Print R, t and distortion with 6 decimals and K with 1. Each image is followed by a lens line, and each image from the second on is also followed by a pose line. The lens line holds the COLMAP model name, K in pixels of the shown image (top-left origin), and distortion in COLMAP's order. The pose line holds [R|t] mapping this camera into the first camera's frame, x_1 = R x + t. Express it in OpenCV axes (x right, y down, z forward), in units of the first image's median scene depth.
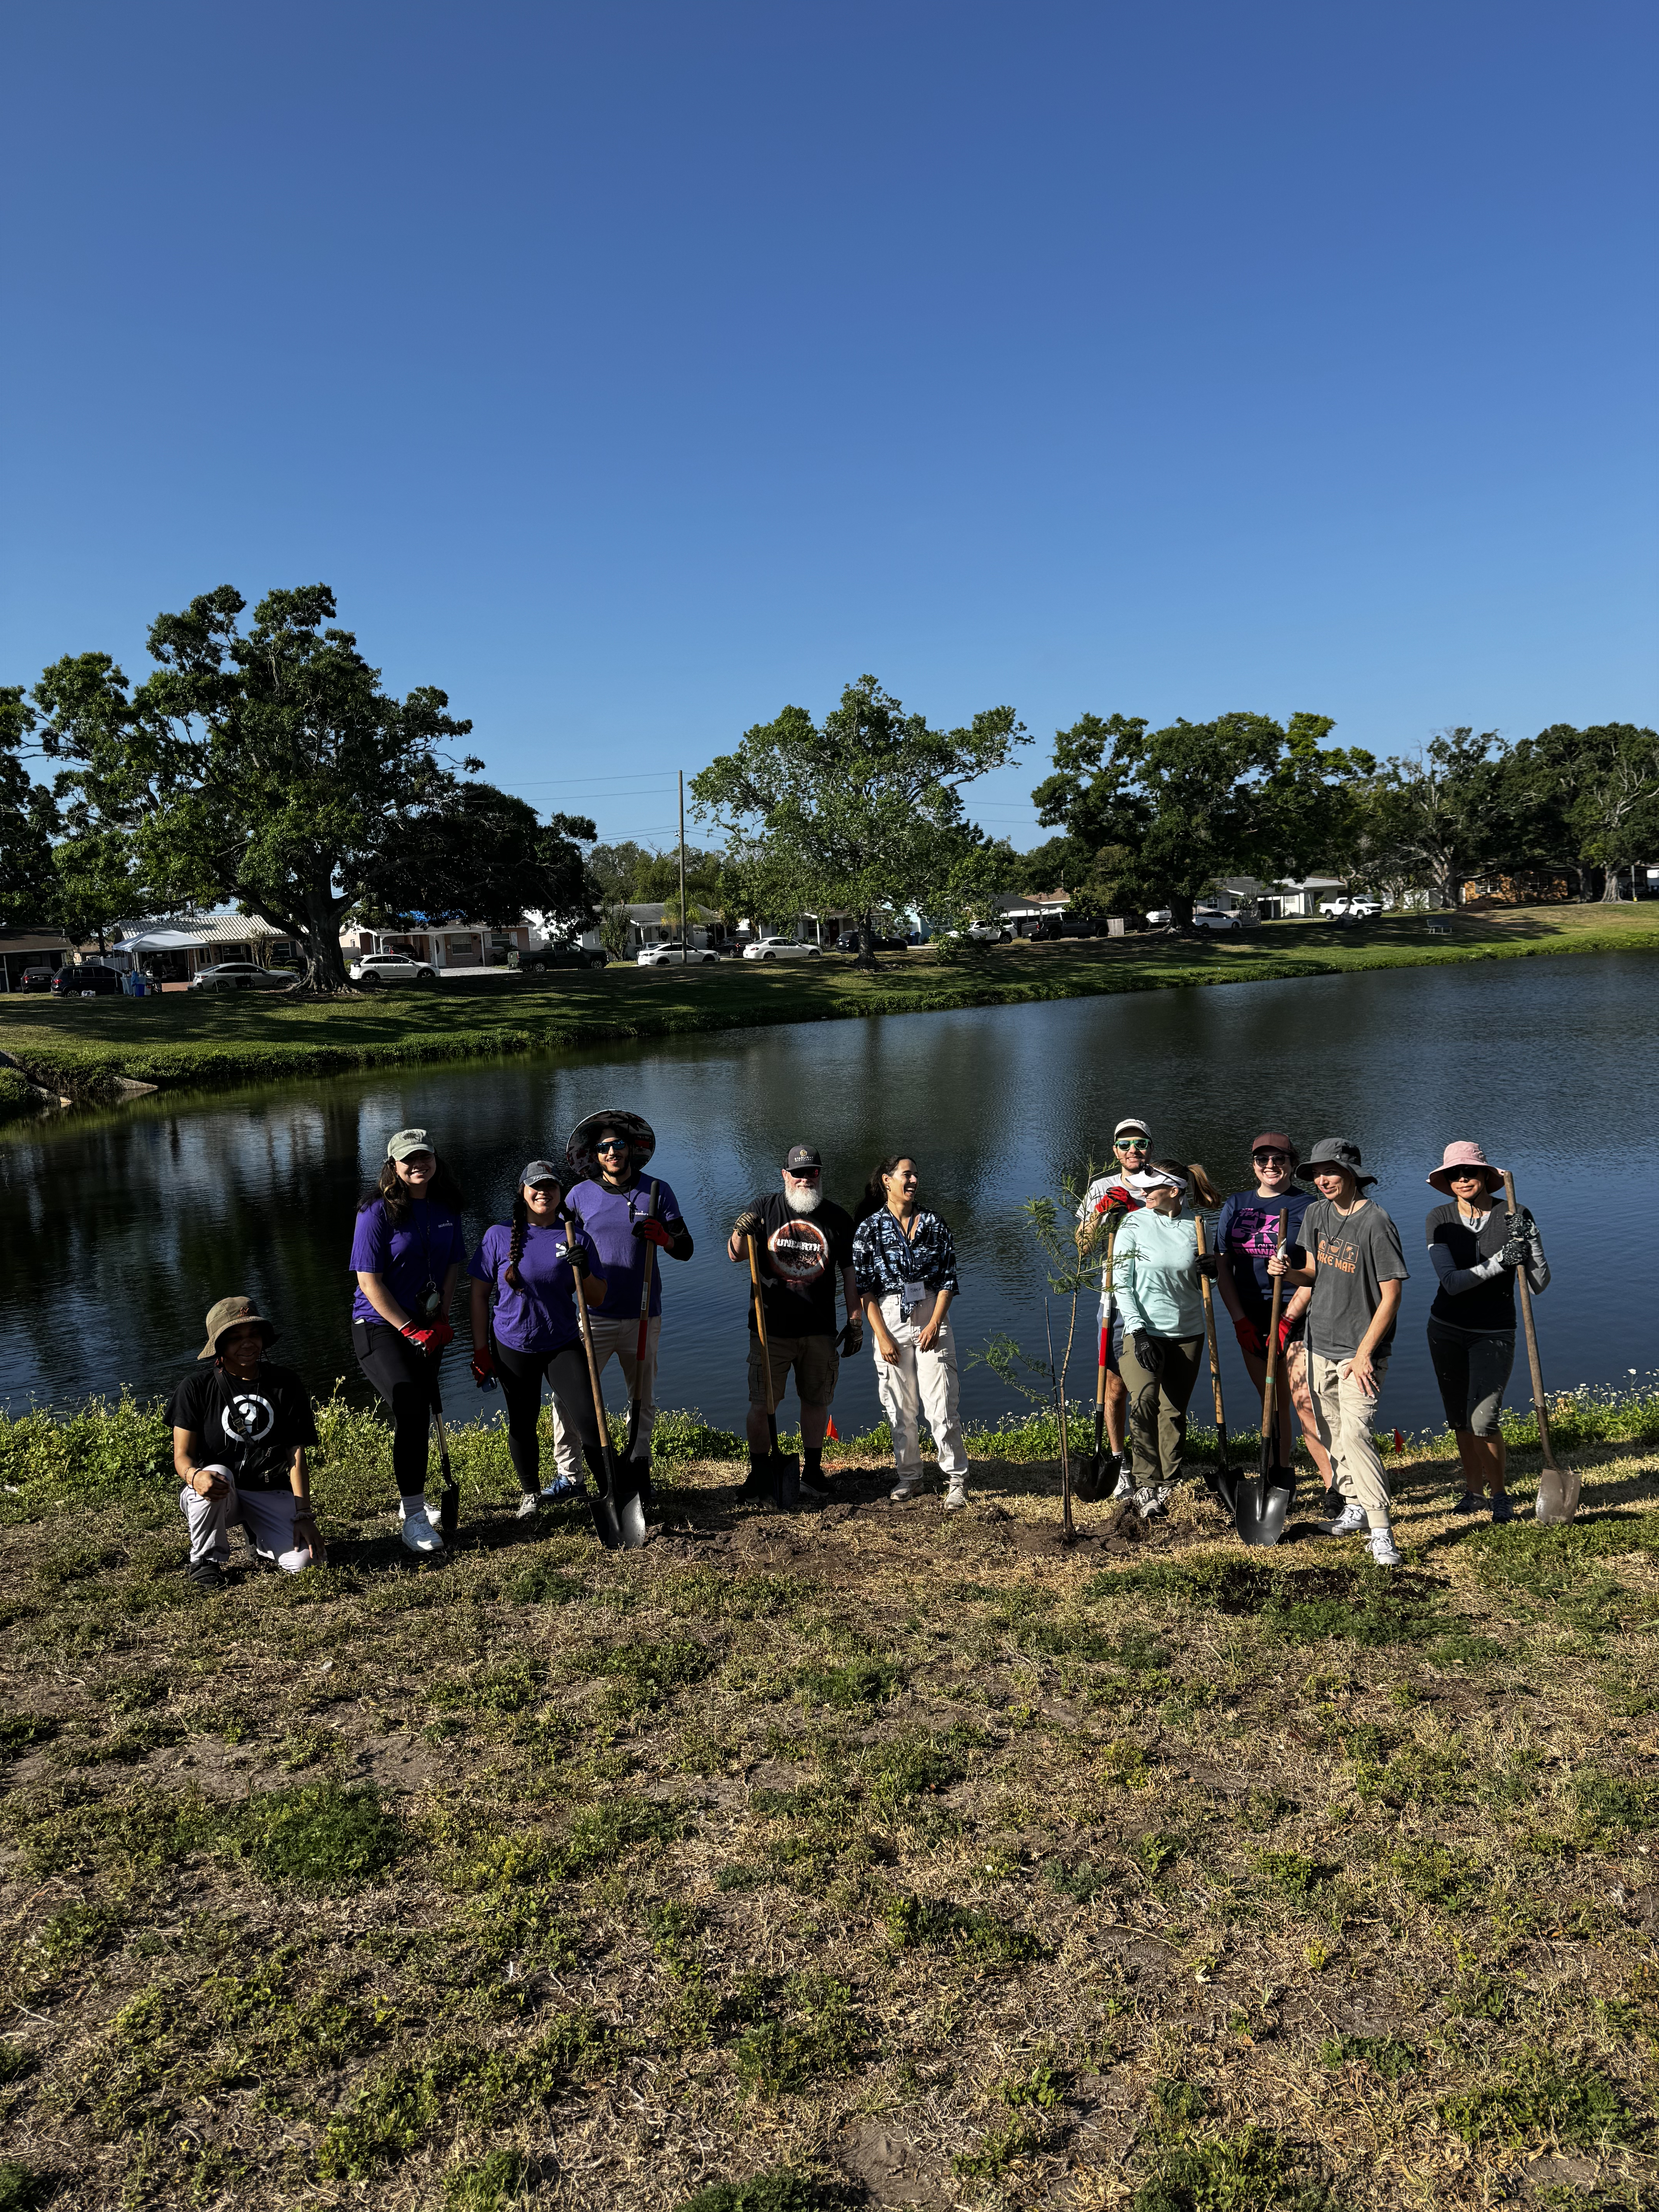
lens RADIAL K [[1523.2, 0, 832.6], [0, 1523.2, 1104.8], [0, 0, 1]] dist [0.179902, -0.372745]
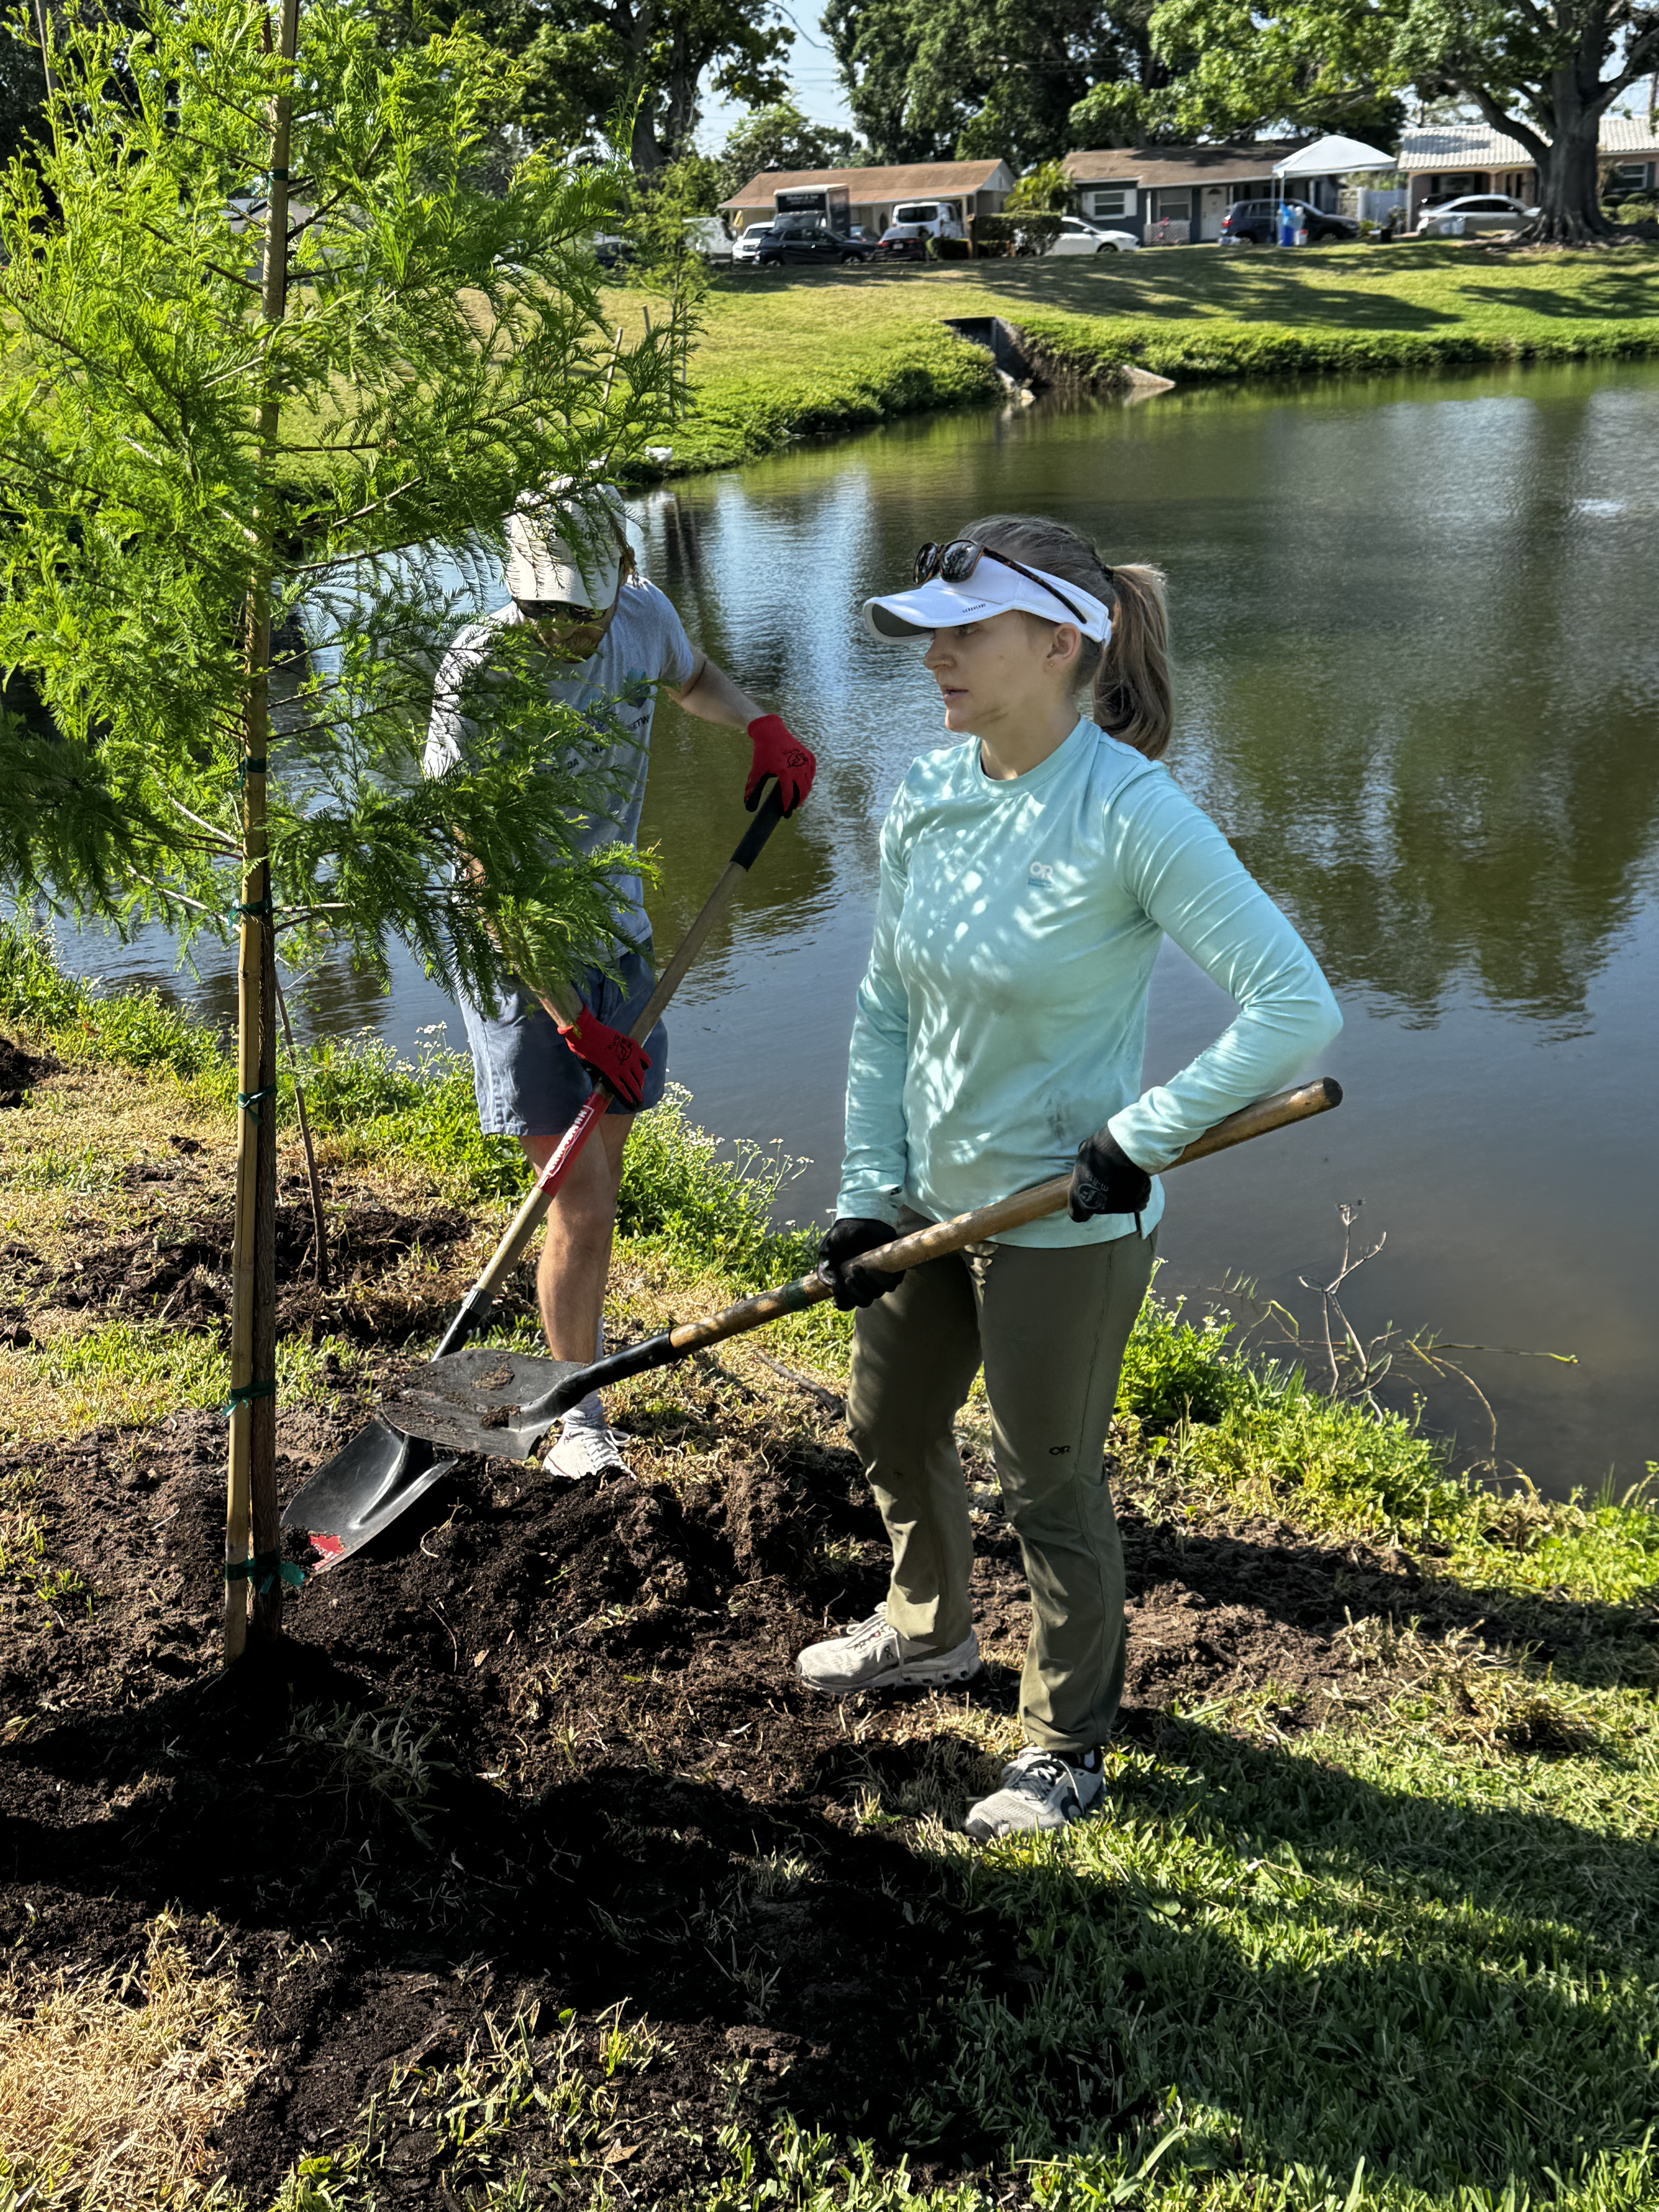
lens RADIAL K [[2277.4, 0, 836.3], [0, 2277.4, 1104.0], [0, 0, 1]] dist [0.163671, -0.382918]
pose [[0.734161, 0.251565, -0.630652, 0.118847], [-0.068797, 0.951611, 0.299505, -0.002664], [0.675481, -0.176498, 0.715943, 0.067444]]
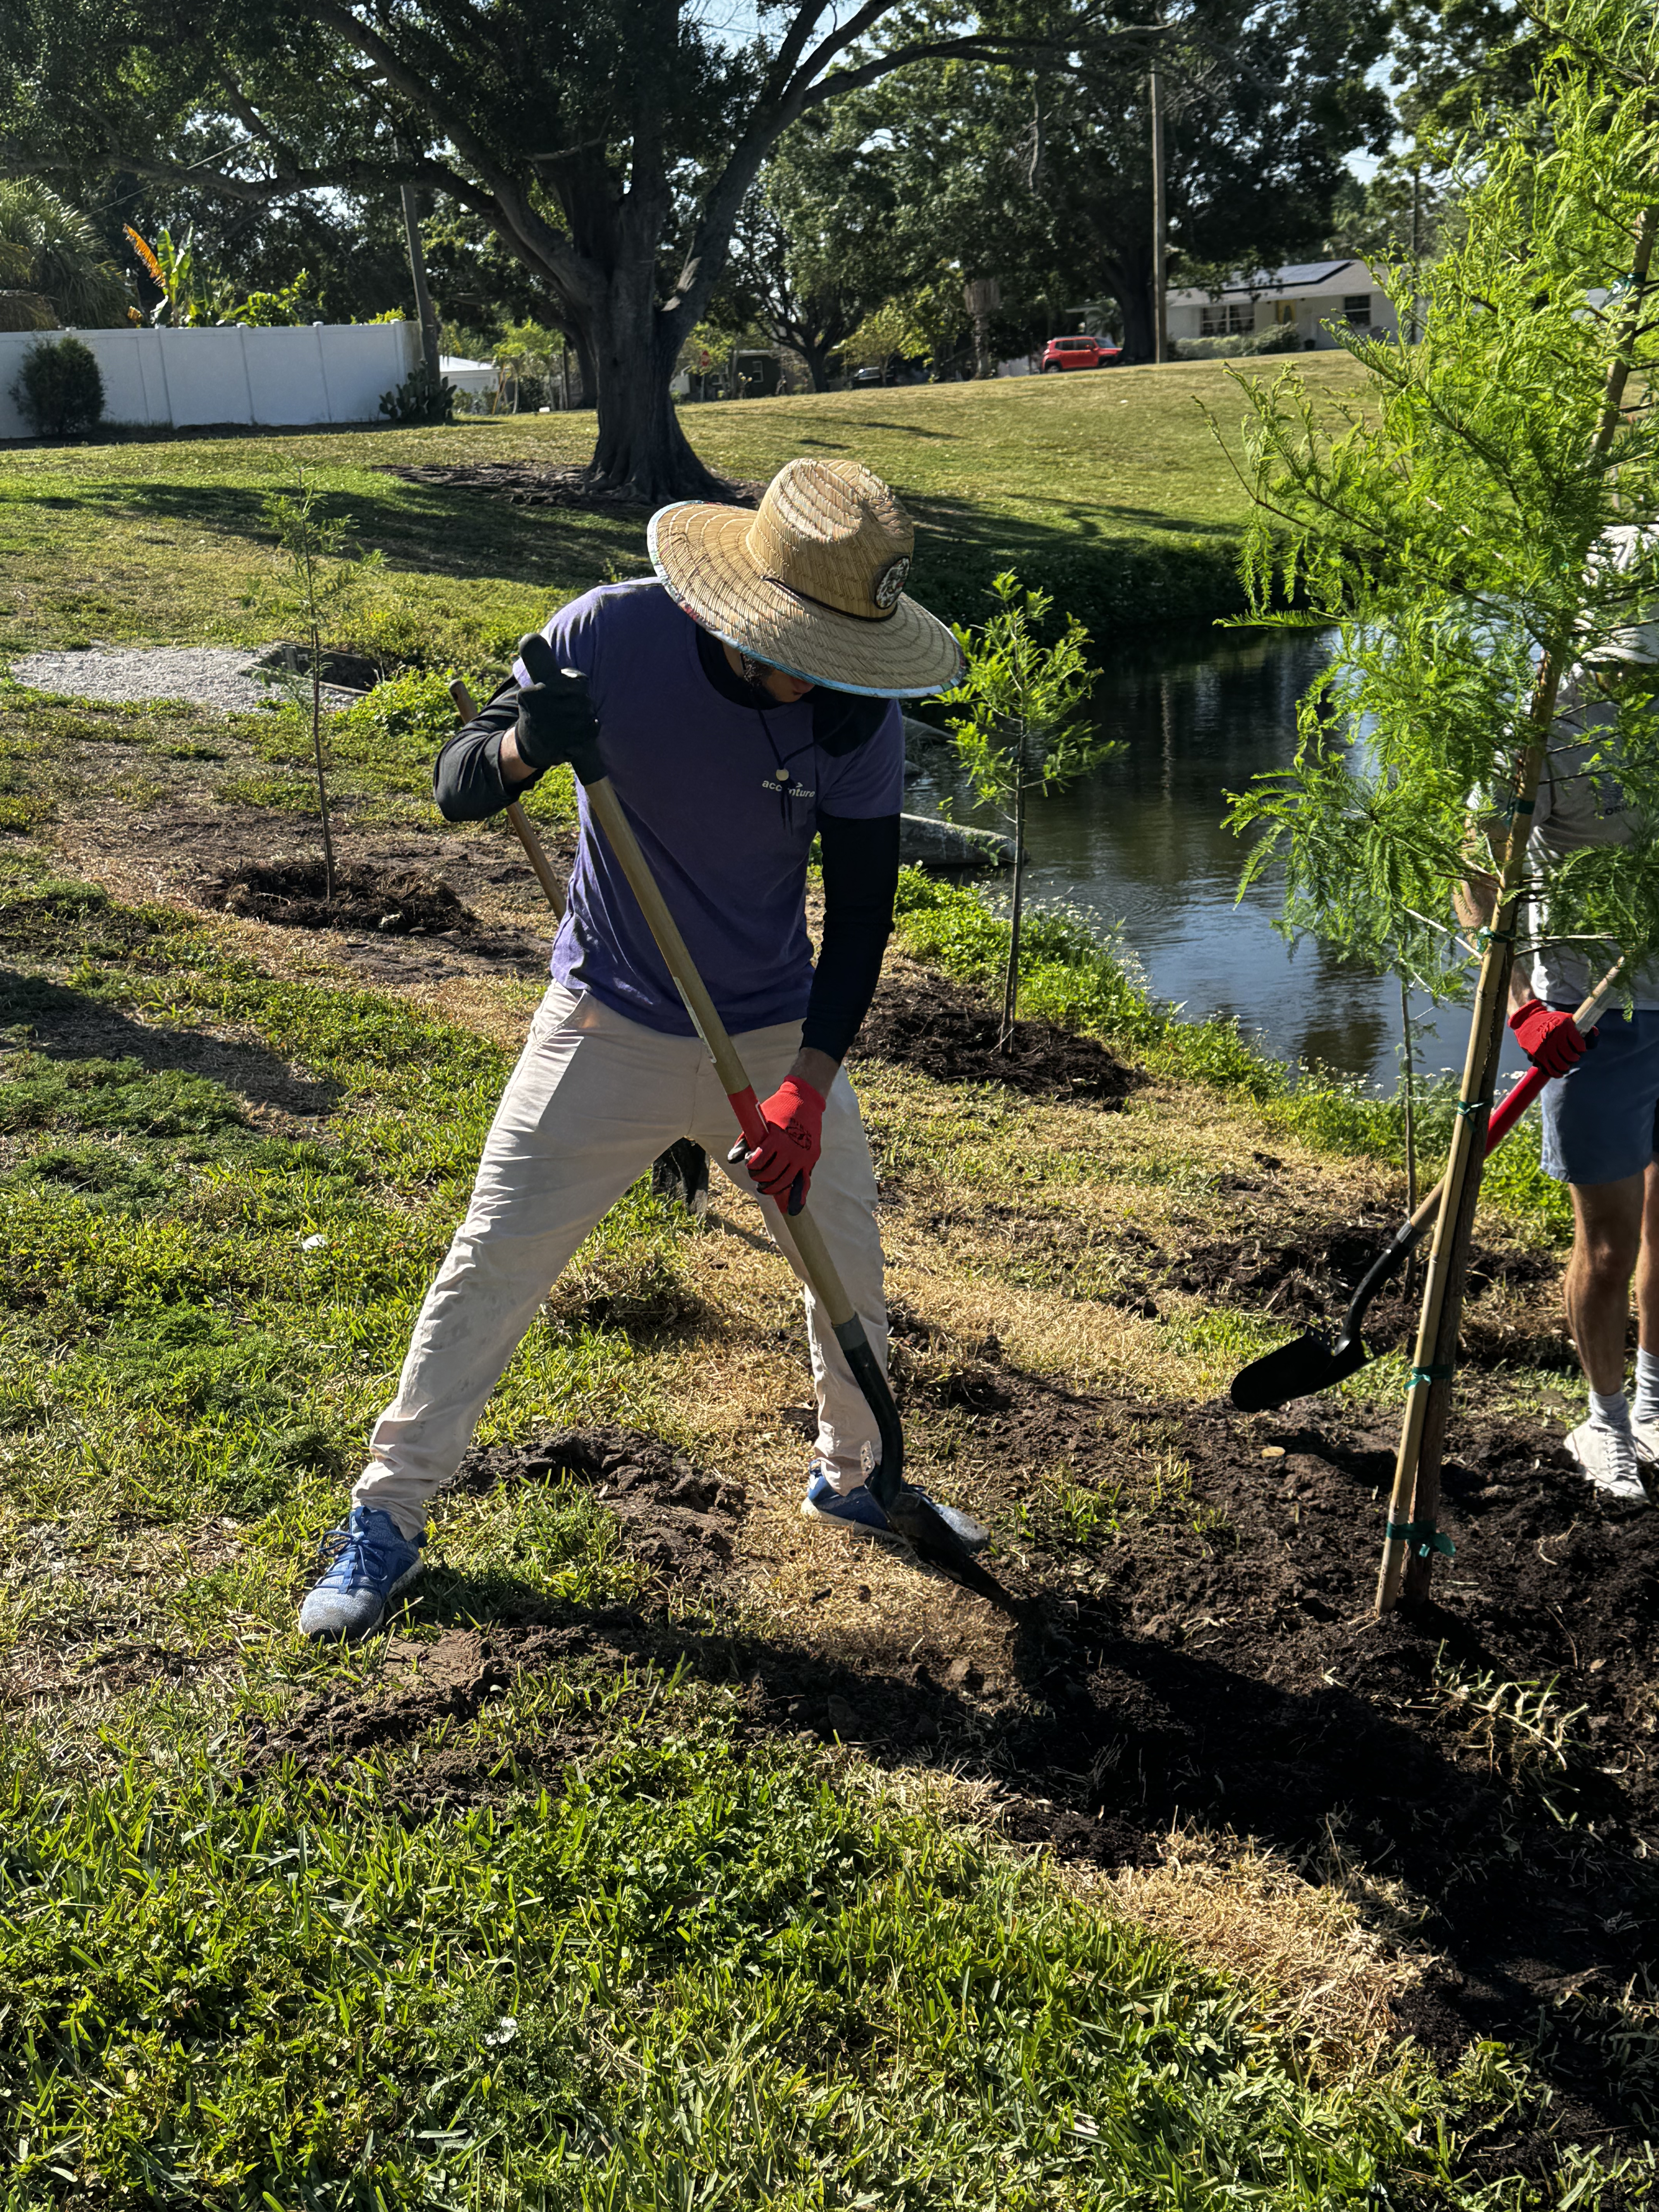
lens RADIAL K [[2278.5, 0, 838.0], [0, 2278.5, 1121.6], [0, 0, 1]] dist [0.170931, -0.353995]
pose [[0.389885, 0.302545, -0.869745, 0.119874], [-0.048847, 0.949953, 0.308549, -0.002847], [0.919567, -0.077814, 0.385151, 0.061792]]
